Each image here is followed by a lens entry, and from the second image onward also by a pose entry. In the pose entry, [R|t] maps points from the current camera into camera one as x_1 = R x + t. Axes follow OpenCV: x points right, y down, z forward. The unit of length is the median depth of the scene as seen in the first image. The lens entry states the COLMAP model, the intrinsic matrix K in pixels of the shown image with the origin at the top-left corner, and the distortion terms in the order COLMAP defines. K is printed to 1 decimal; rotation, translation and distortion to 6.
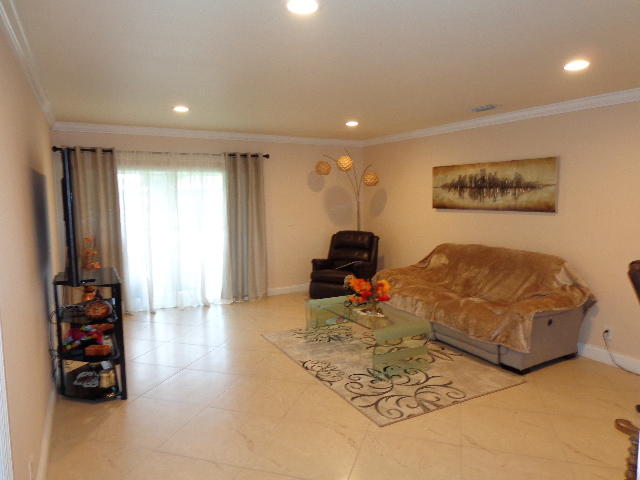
lens RADIAL K [[446.2, 0, 322.9], [0, 446.2, 238.6], [0, 0, 1]] dist [-0.008424, 0.021083]
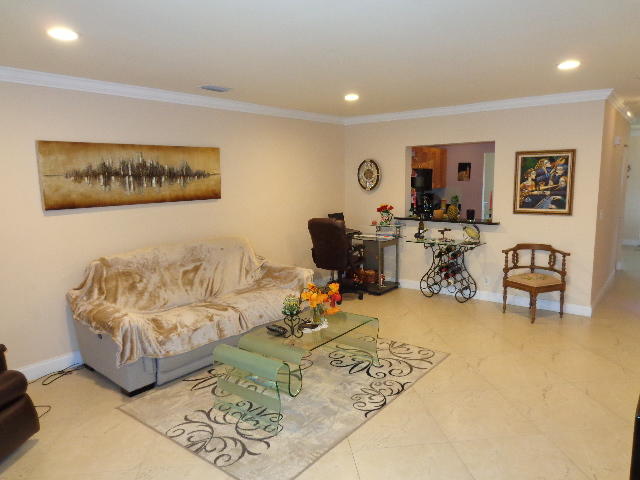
lens RADIAL K [[446.2, 0, 322.9], [0, 446.2, 238.6], [0, 0, 1]] dist [-0.008424, 0.021083]
pose [[-0.386721, -0.120041, 0.914350, -0.584292], [0.112200, 0.978002, 0.175852, -0.123889], [-0.915346, 0.170596, -0.364746, 1.154289]]
